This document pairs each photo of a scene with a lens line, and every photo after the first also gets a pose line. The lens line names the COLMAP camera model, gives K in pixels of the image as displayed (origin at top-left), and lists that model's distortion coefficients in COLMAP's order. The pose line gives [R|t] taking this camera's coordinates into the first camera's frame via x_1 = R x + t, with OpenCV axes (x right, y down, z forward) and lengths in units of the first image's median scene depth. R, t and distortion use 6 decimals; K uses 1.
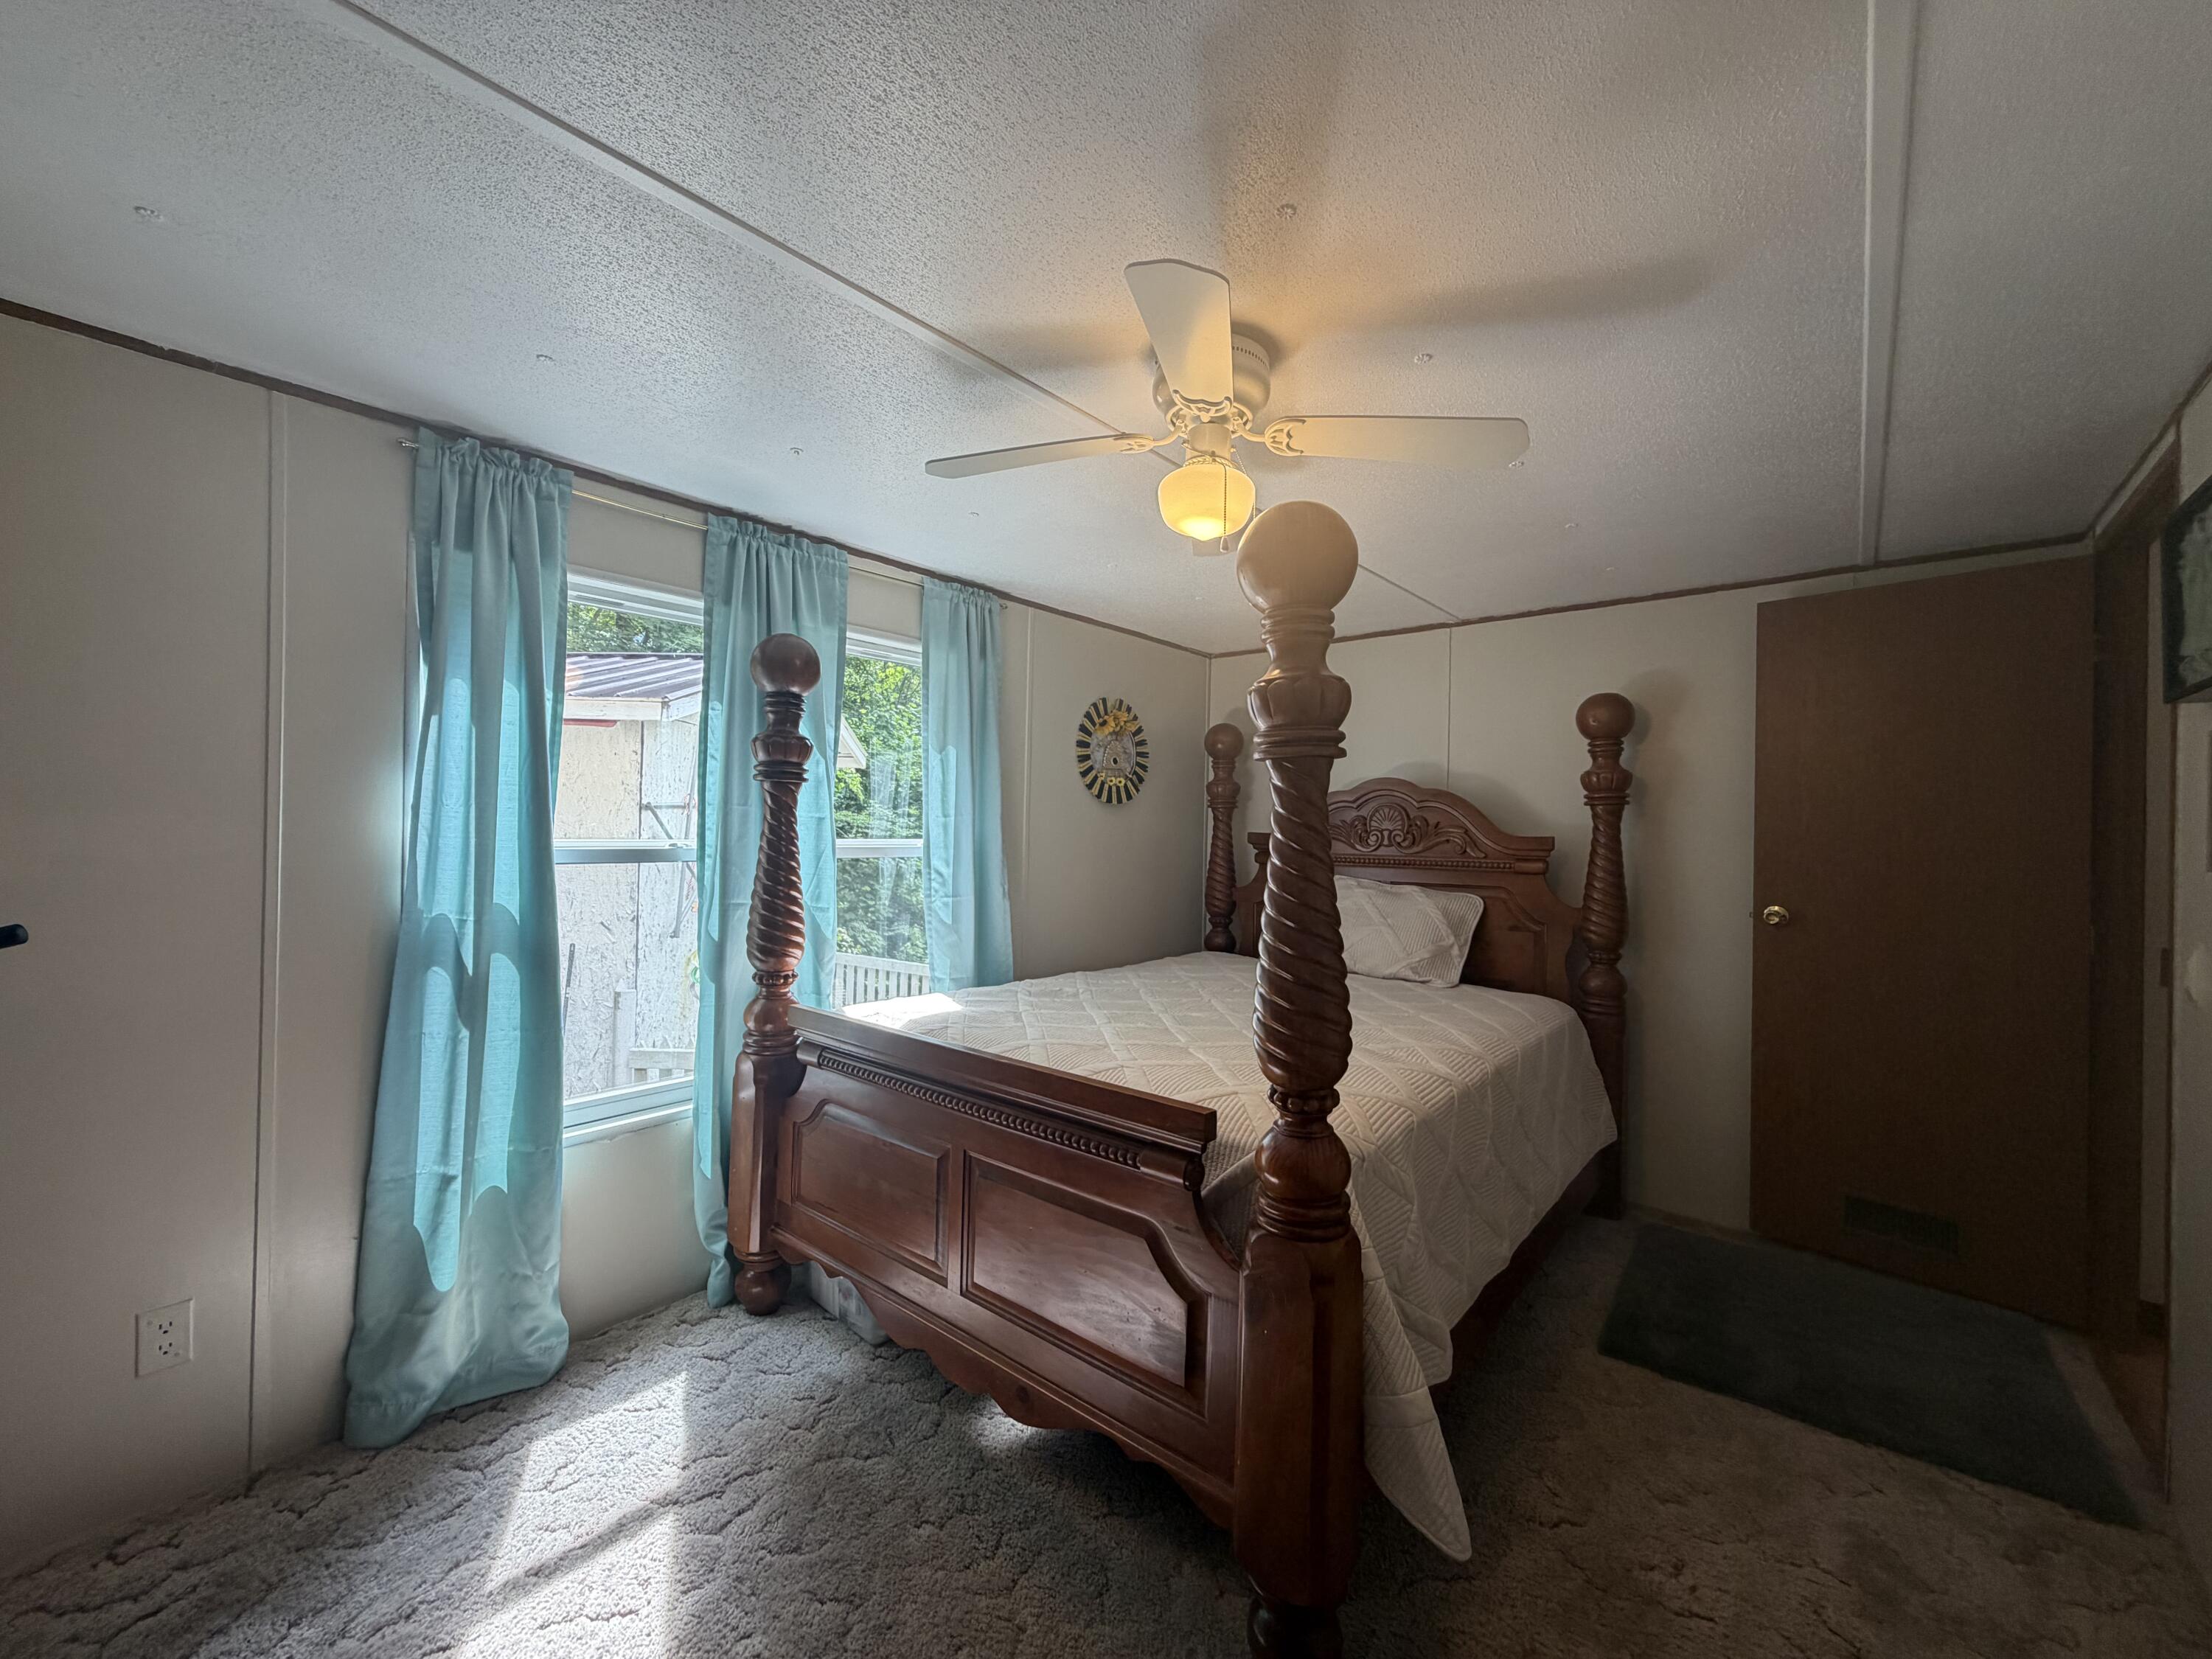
lens RADIAL K [[879.2, 0, 1098.4], [0, 879.2, 826.4], [0, 0, 1]] dist [0.000326, 0.000270]
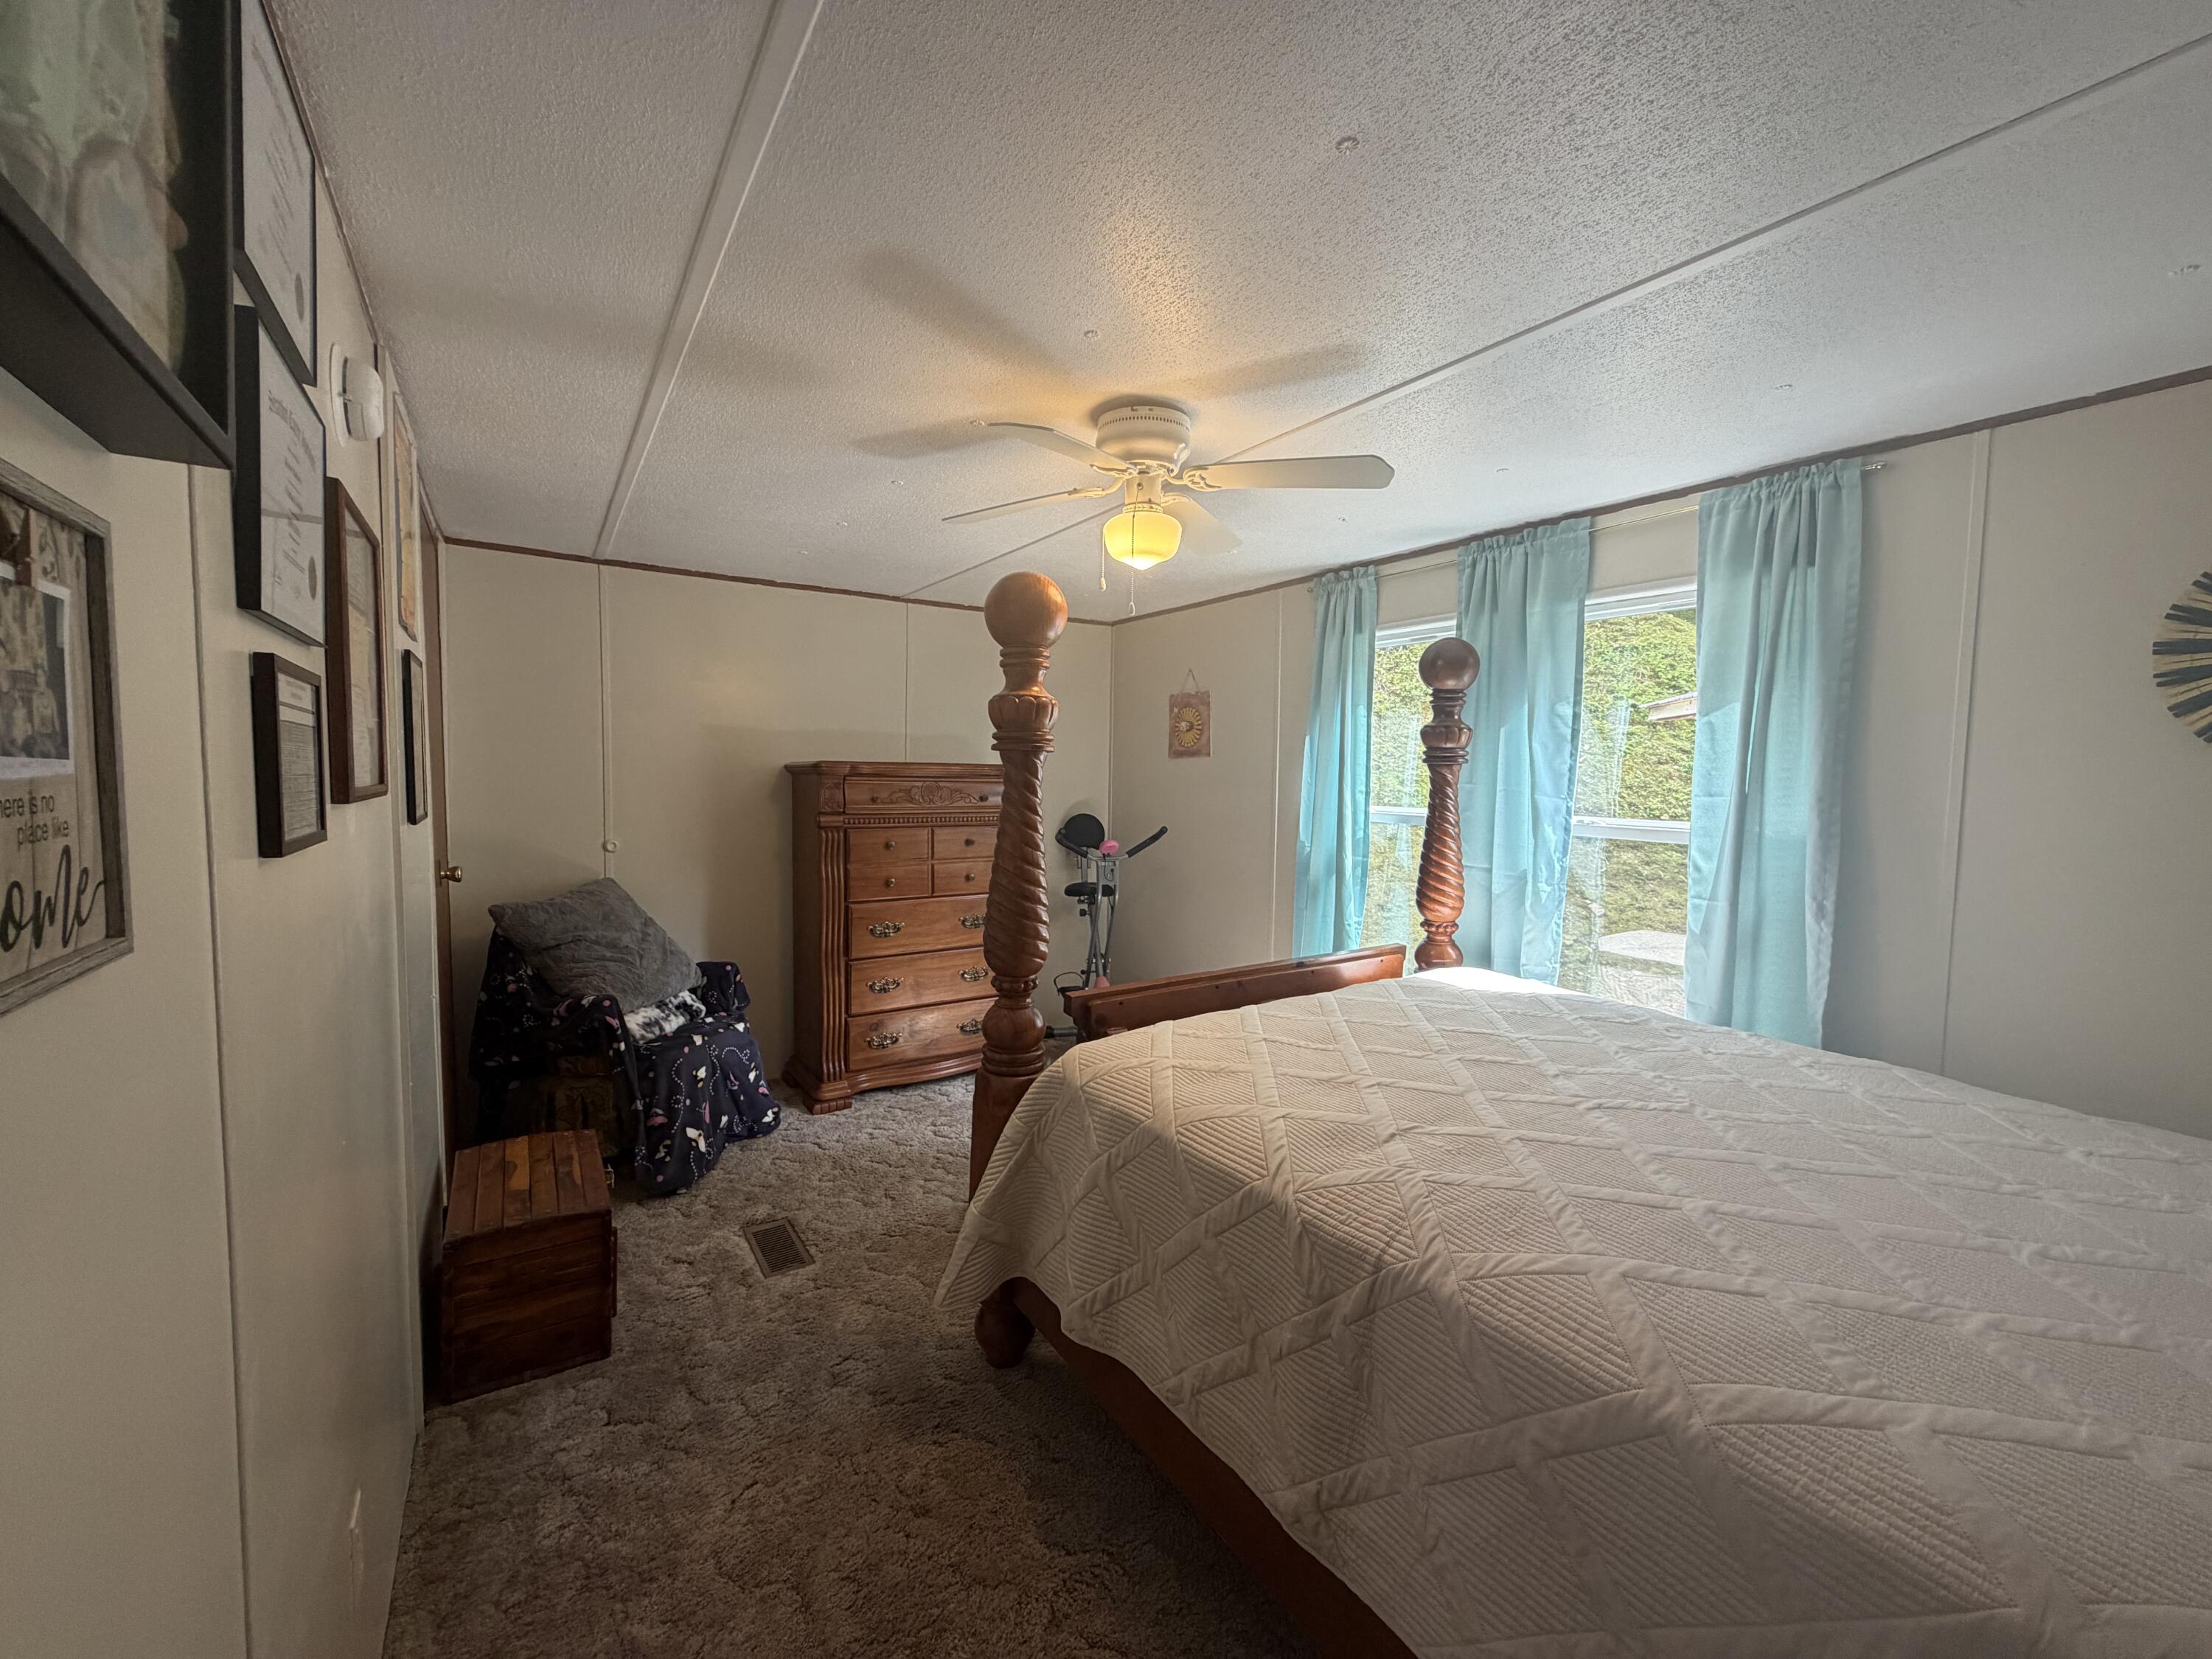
lens RADIAL K [[879.2, 0, 1098.4], [0, 879.2, 826.4], [0, 0, 1]] dist [0.000326, 0.000270]
pose [[-0.271946, 0.022666, -0.962046, 0.817302], [-0.039301, 0.998627, 0.034637, 0.011557], [0.961510, 0.047229, -0.270681, 0.796971]]
